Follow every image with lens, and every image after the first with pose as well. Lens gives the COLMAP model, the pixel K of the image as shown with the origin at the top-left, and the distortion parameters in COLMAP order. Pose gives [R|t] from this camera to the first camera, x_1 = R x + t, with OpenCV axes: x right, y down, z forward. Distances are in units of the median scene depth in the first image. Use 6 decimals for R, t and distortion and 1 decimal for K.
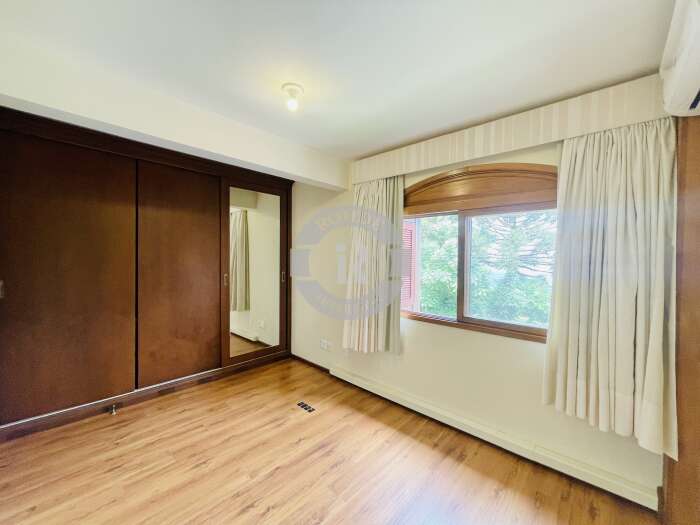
lens RADIAL K [[283.5, 0, 350.2], [0, 283.5, 263.5], [0, 0, 1]] dist [-0.001077, -0.000308]
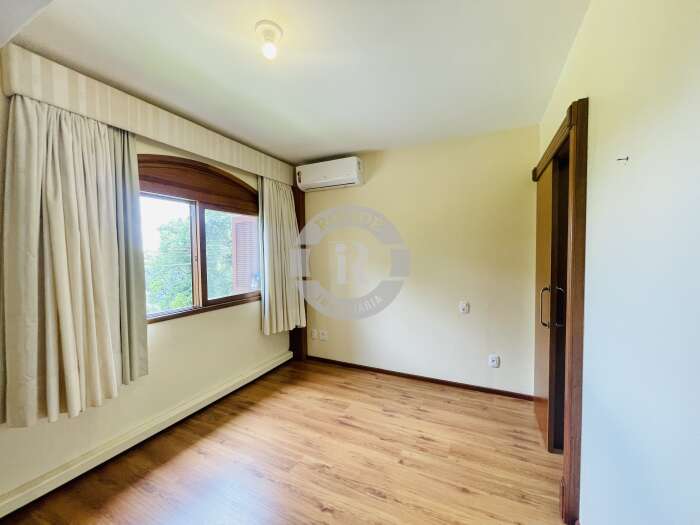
lens RADIAL K [[283.5, 0, 350.2], [0, 283.5, 263.5], [0, 0, 1]] dist [-0.001077, -0.000308]
pose [[-0.294600, -0.039616, 0.954799, -0.818602], [0.033935, 0.998076, 0.051882, 0.007554], [-0.955018, 0.047686, -0.292689, 0.804654]]
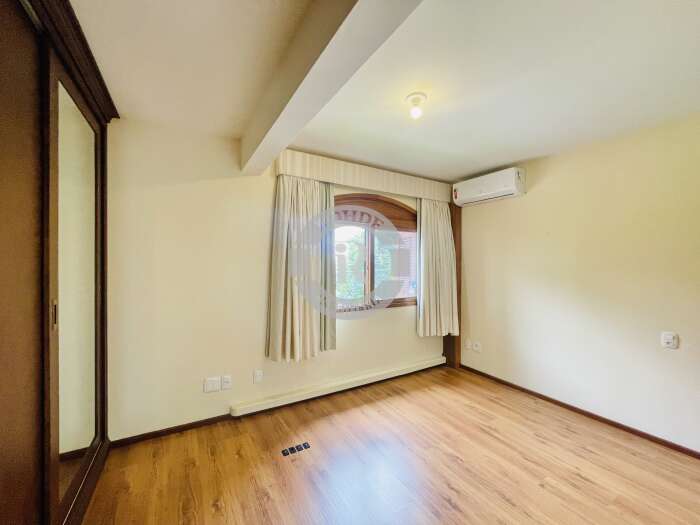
lens RADIAL K [[283.5, 0, 350.2], [0, 283.5, 263.5], [0, 0, 1]] dist [-0.001077, -0.000308]
pose [[0.281613, -0.009177, 0.959484, -0.995877], [0.020971, 0.999774, 0.003407, -0.002392], [-0.959299, 0.019162, 0.281741, 0.732115]]
